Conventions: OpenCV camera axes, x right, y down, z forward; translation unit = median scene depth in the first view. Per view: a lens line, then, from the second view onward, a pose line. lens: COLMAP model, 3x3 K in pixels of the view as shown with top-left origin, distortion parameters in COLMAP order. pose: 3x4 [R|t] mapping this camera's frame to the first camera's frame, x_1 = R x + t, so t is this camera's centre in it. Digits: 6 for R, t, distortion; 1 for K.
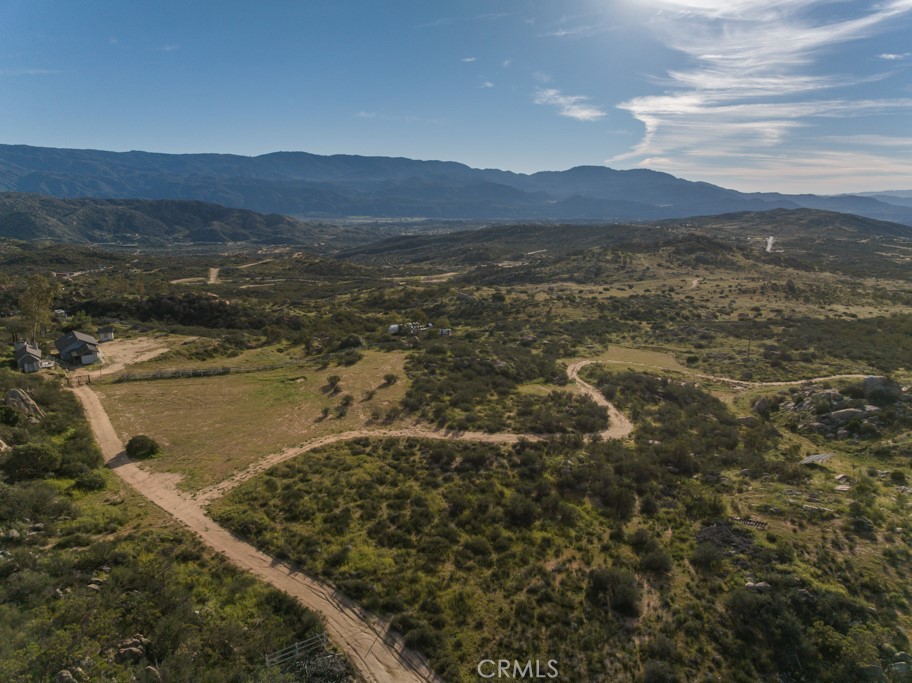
lens RADIAL K [[641.0, 0, 460.3], [0, 641.0, 337.4], [0, 0, 1]] dist [-0.040912, 0.005024]
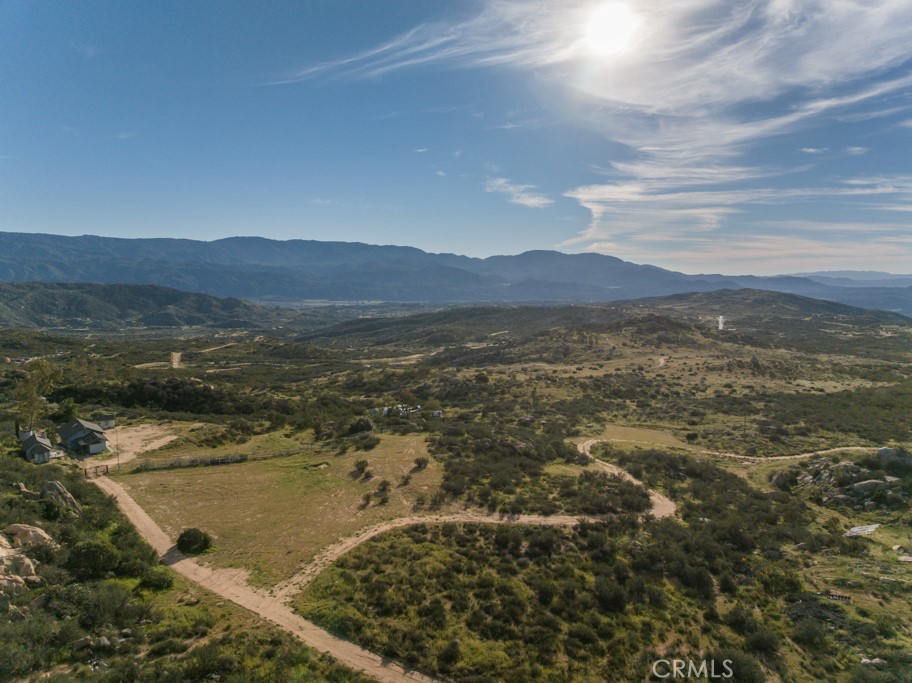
lens RADIAL K [[641.0, 0, 460.3], [0, 641.0, 337.4], [0, 0, 1]] dist [-0.040912, 0.005024]
pose [[0.997555, -0.009978, 0.069175, -0.098866], [0.018666, 0.991841, -0.126109, -0.000633], [-0.067352, 0.127092, 0.989602, 0.000990]]
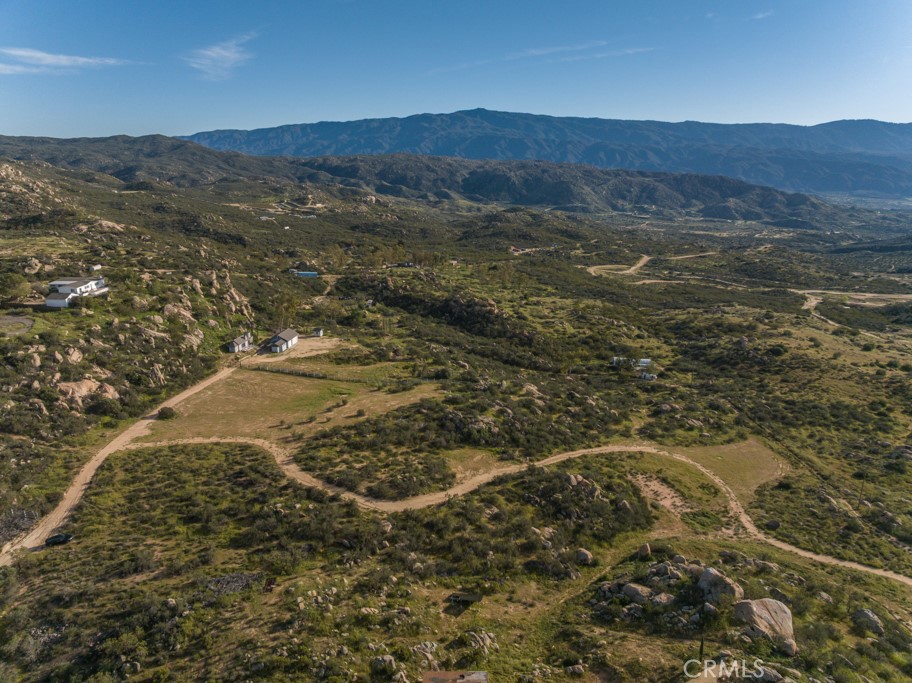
lens RADIAL K [[641.0, 0, 460.3], [0, 641.0, 337.4], [0, 0, 1]] dist [-0.040912, 0.005024]
pose [[0.699933, 0.199202, -0.685866, 0.819404], [-0.167319, 0.979327, 0.113683, -0.246758], [0.694333, 0.035187, 0.718793, 0.129460]]
